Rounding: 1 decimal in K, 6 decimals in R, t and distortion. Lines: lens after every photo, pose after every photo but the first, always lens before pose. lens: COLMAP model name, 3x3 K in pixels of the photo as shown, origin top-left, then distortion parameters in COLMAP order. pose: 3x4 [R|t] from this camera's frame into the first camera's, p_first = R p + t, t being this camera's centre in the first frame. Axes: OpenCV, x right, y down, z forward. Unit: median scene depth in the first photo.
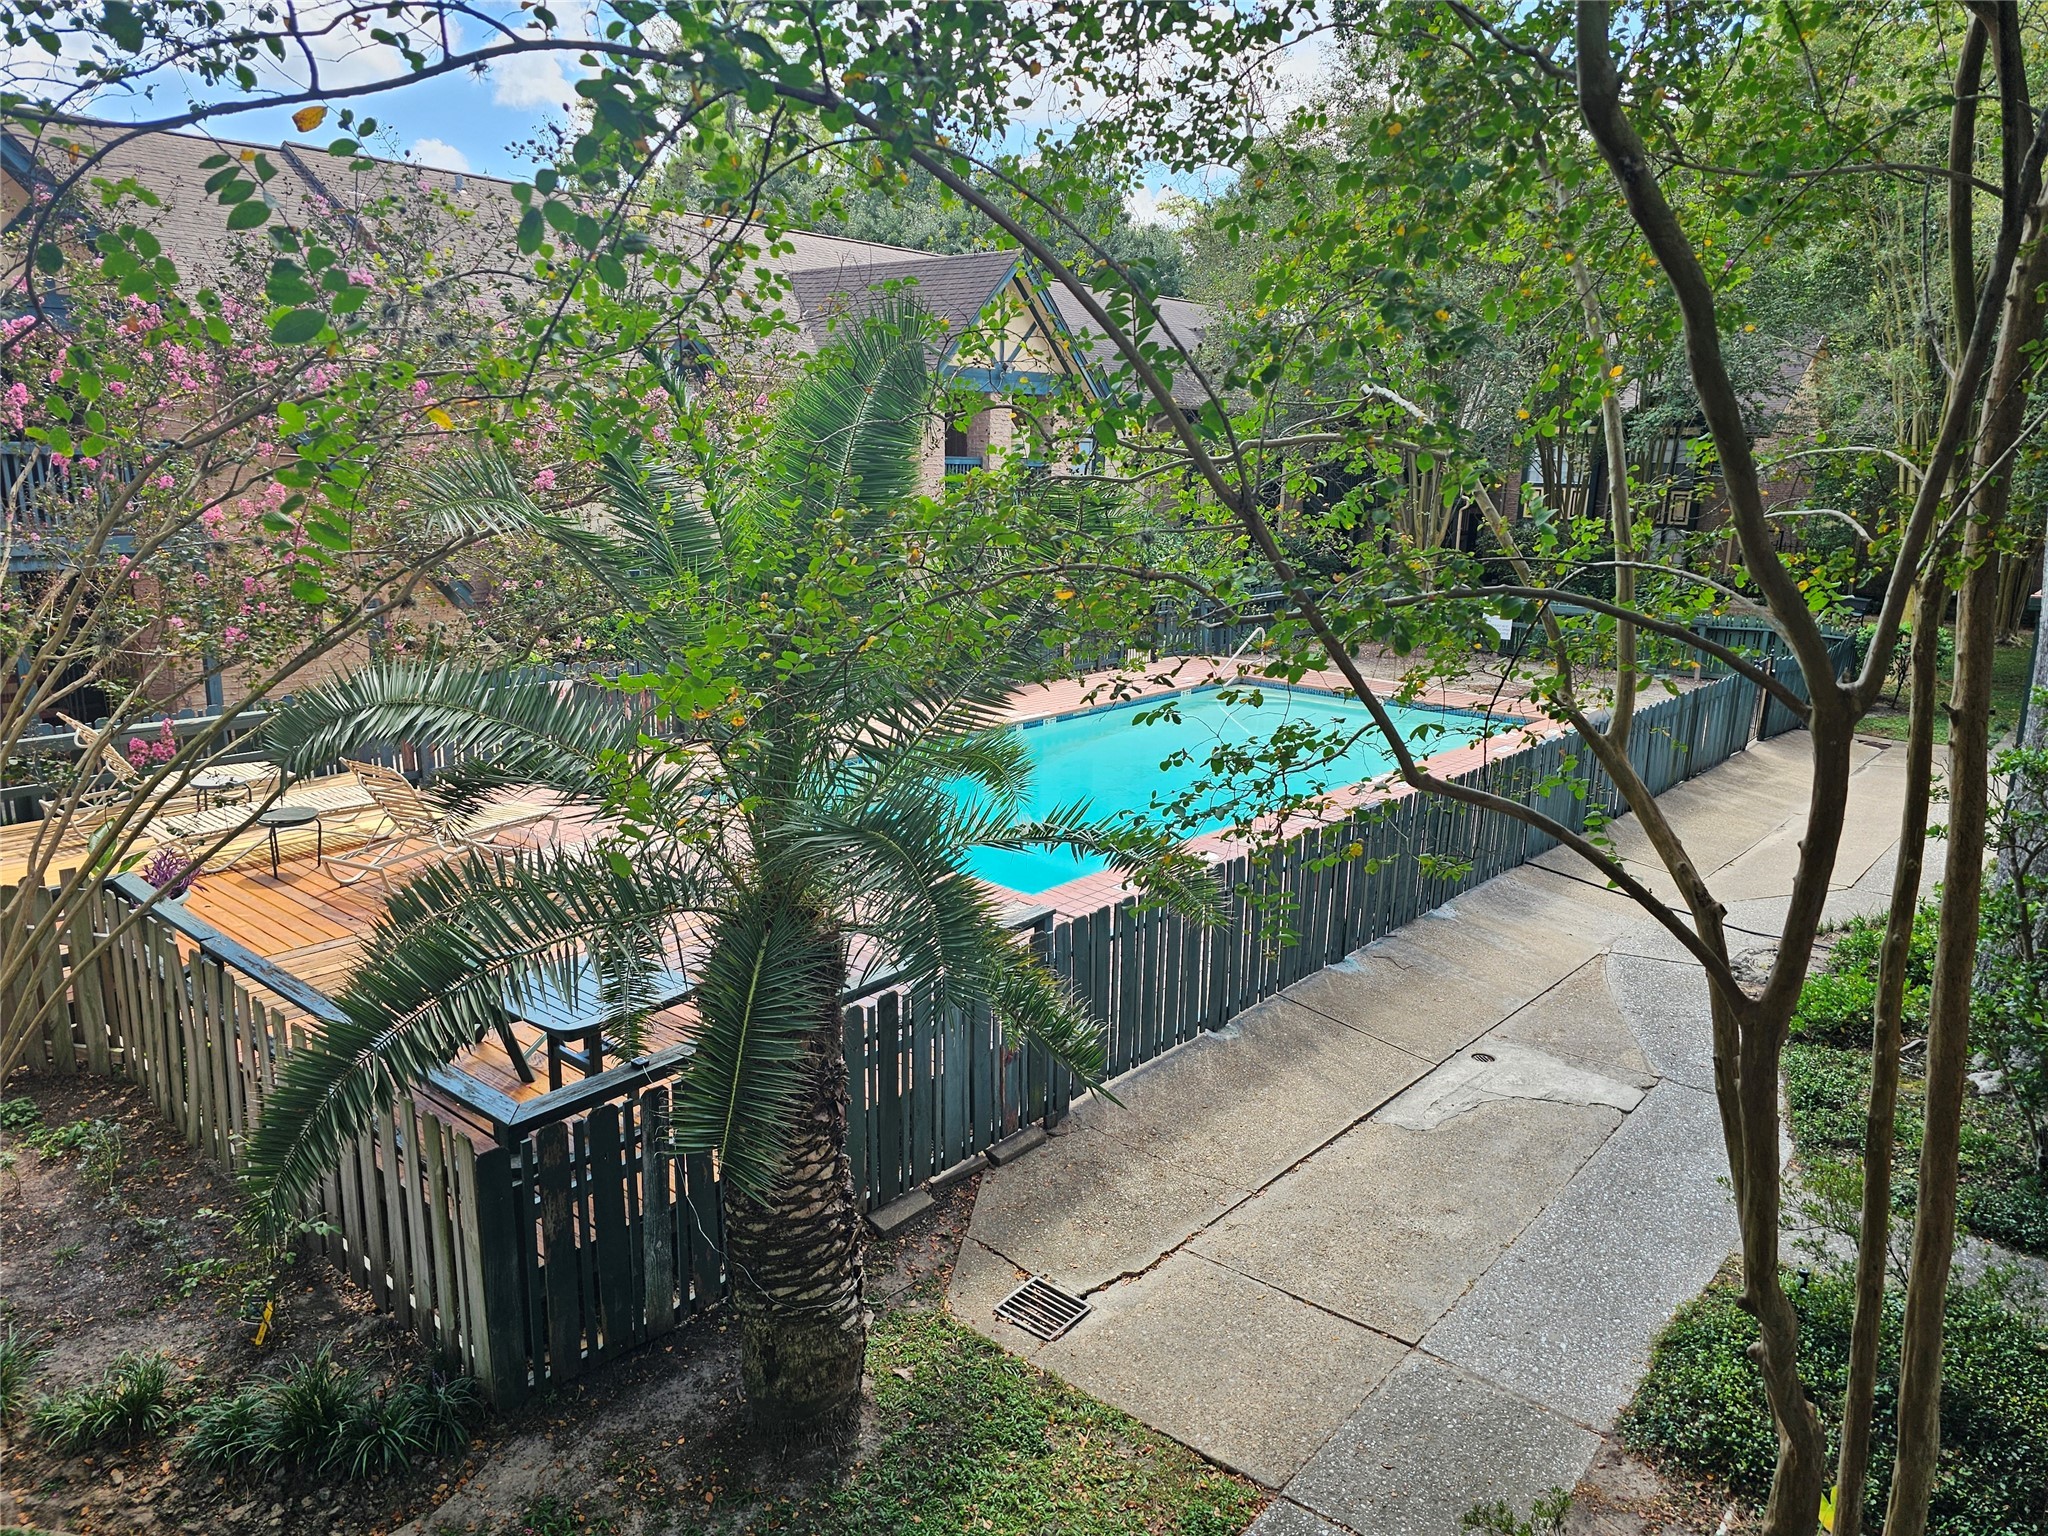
lens RADIAL K [[1375.3, 0, 1024.0], [0, 1375.3, 768.0], [0, 0, 1]] dist [0.065748, -0.060608]
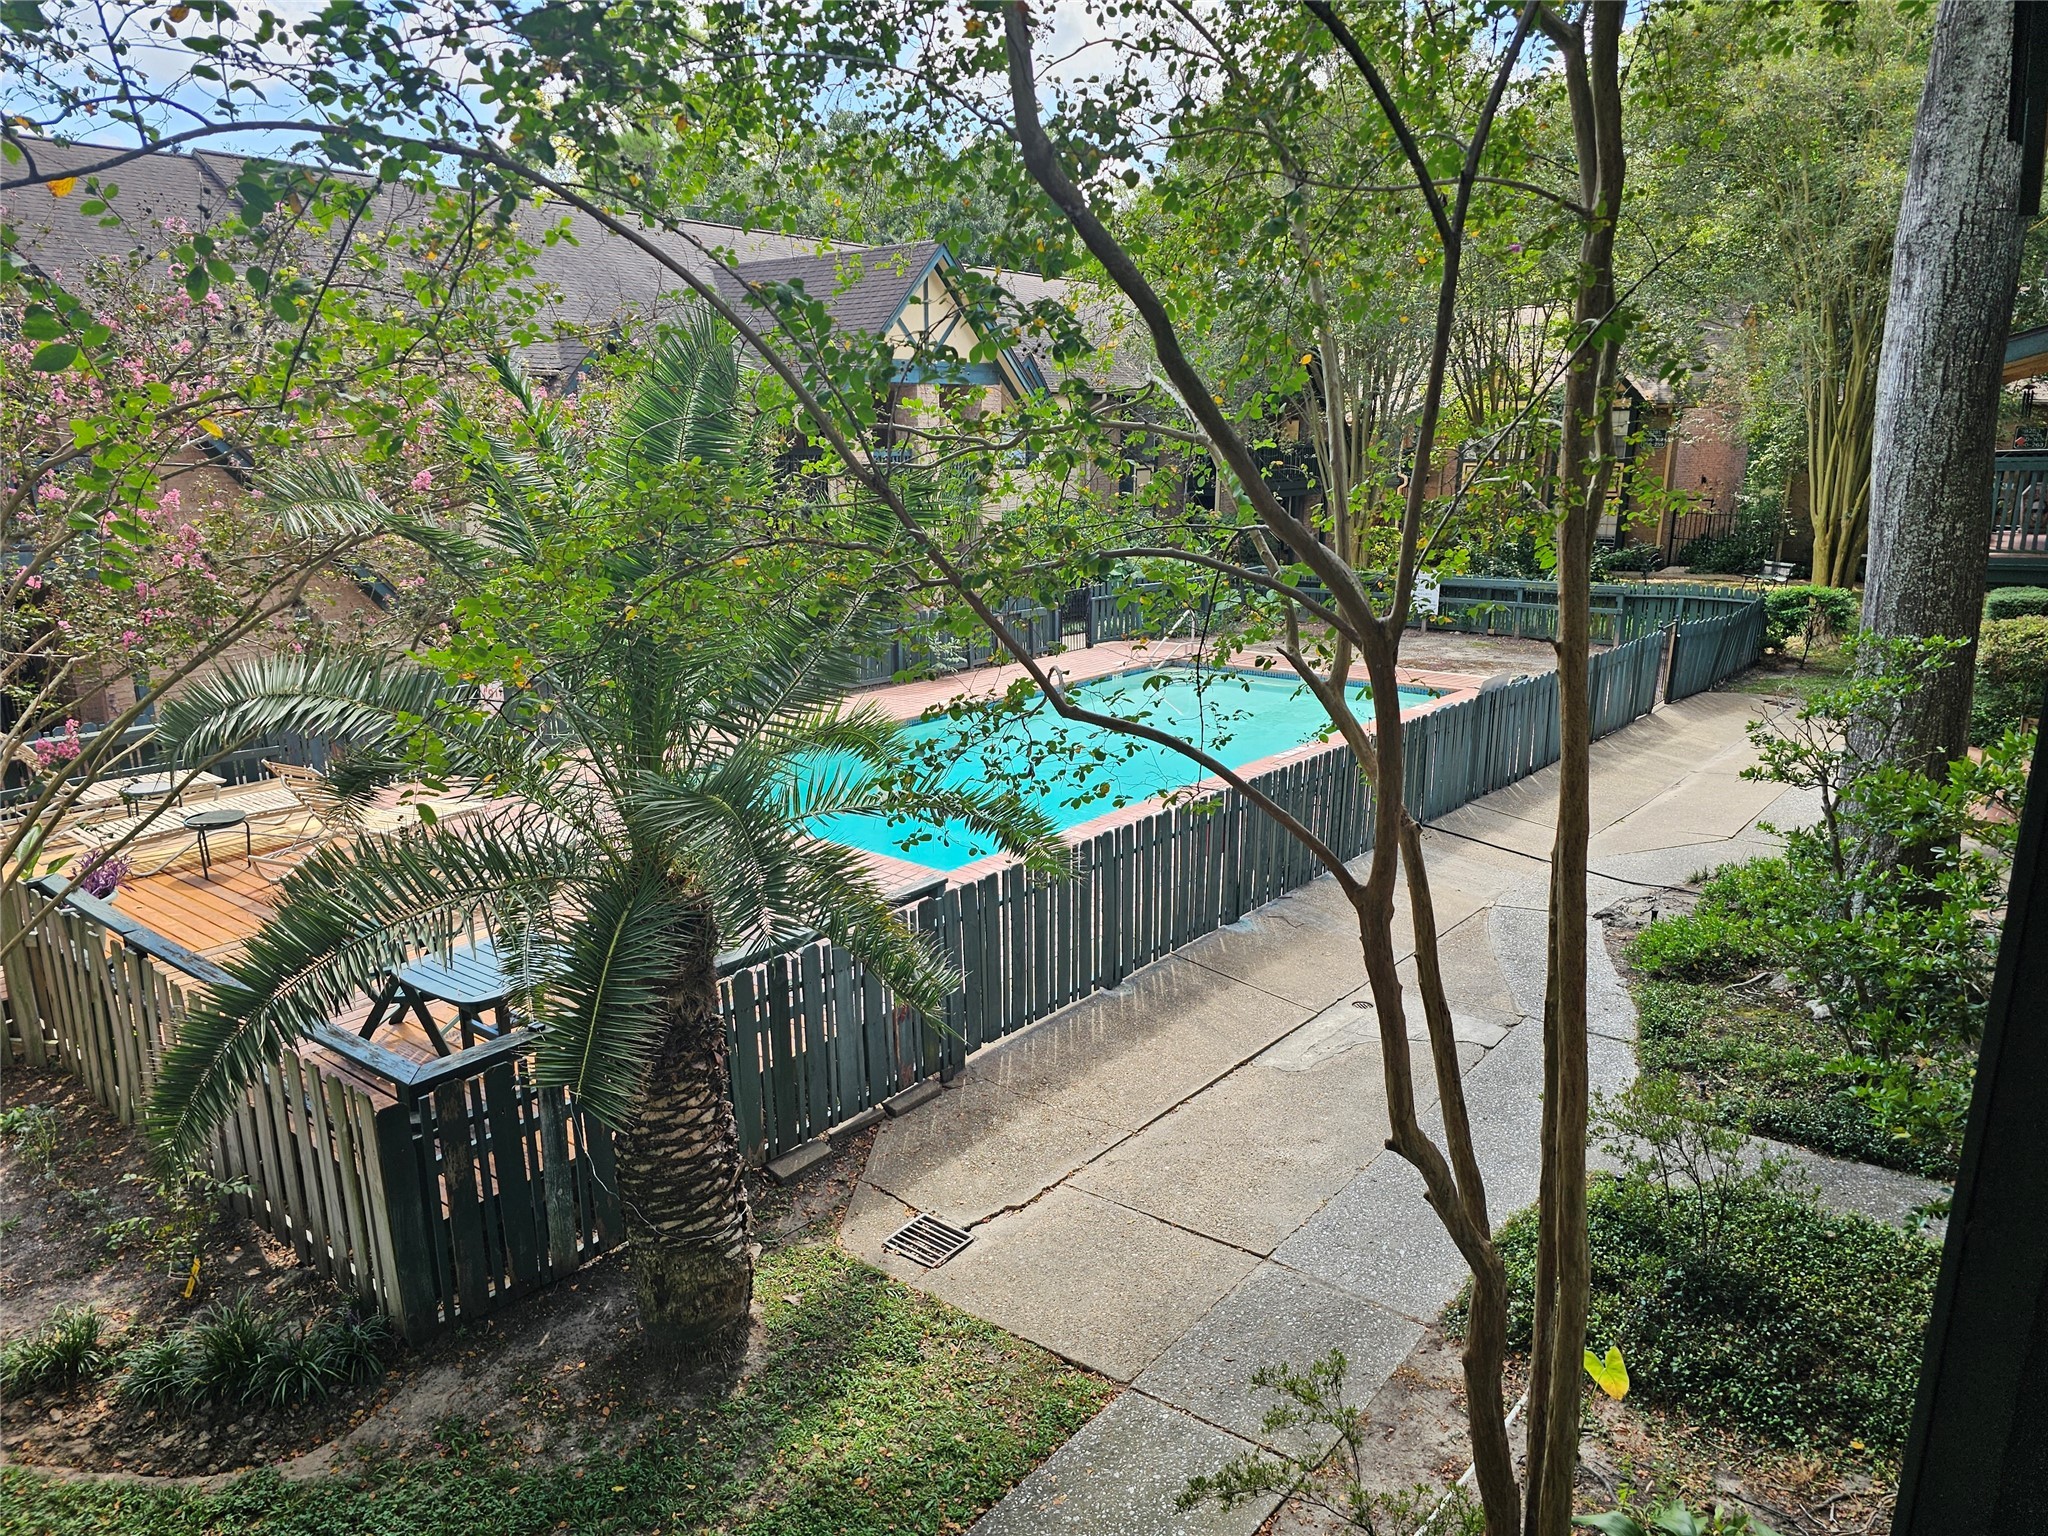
lens RADIAL K [[1371.0, 0, 1019.6], [0, 1371.0, 803.7], [0, 0, 1]] dist [0.067567, -0.064171]
pose [[0.999191, -0.034343, 0.020910, 0.083793], [0.033657, 0.998911, 0.032309, 0.019203], [-0.021997, -0.031579, 0.999259, -0.075787]]
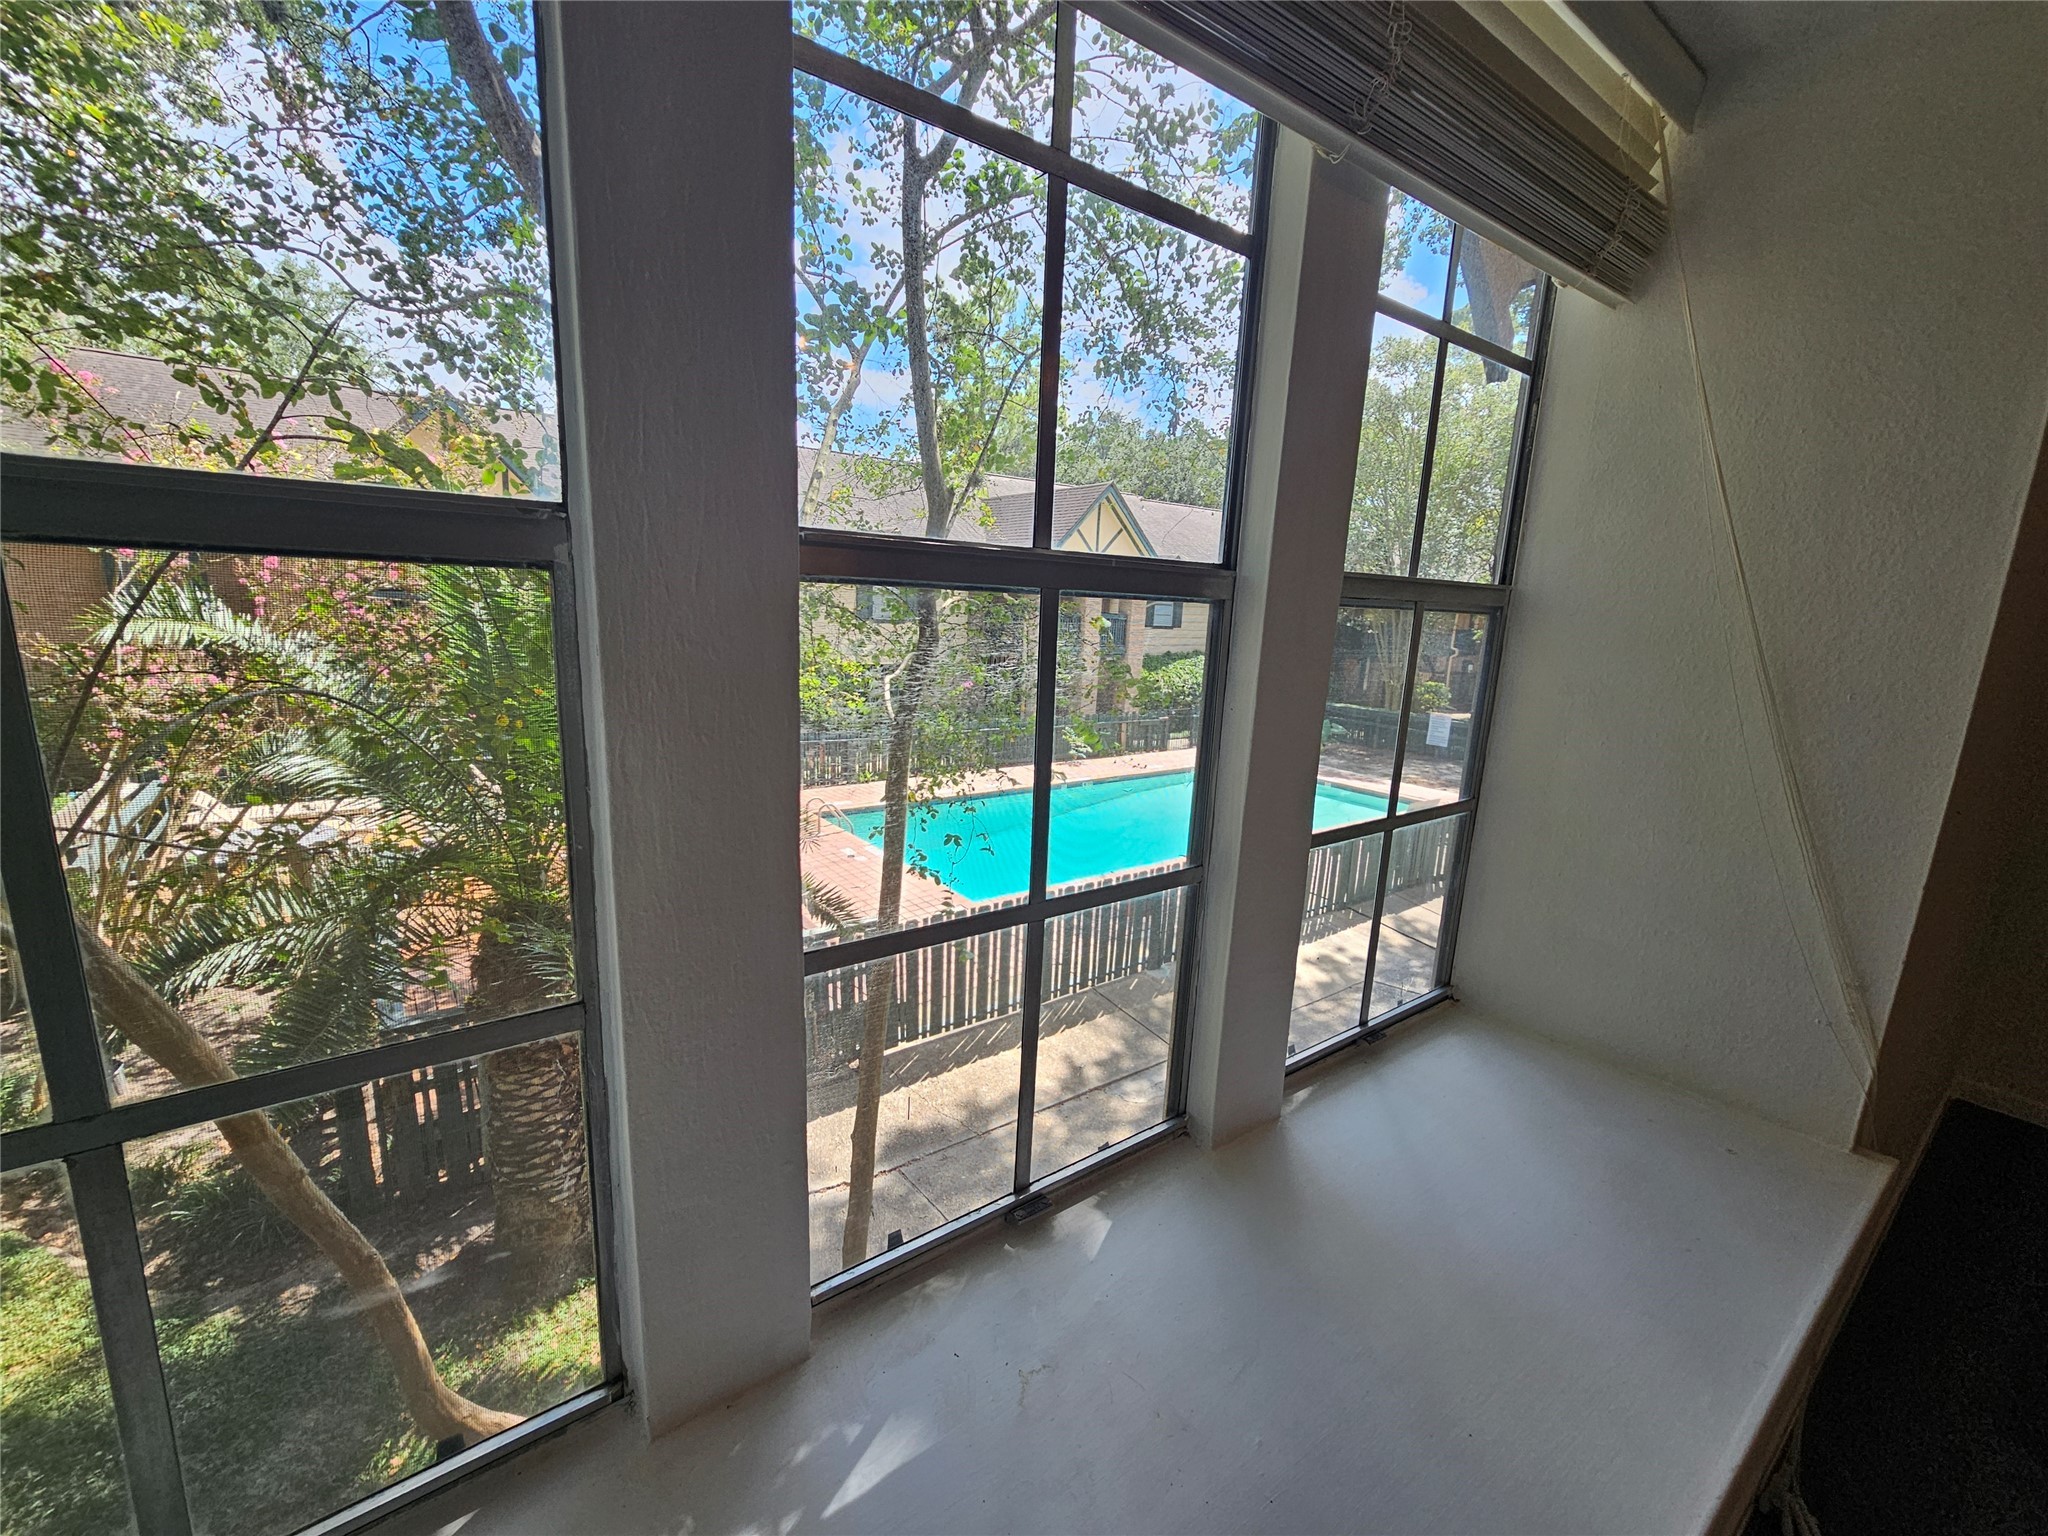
lens RADIAL K [[841.6, 0, 1024.2], [0, 841.6, 771.0], [0, 0, 1]] dist [-0.001019, 0.000258]
pose [[0.977118, 0.061075, -0.203741, 0.480929], [-0.068678, 0.997174, -0.030452, -0.050977], [0.201305, 0.043748, 0.978551, 0.204874]]
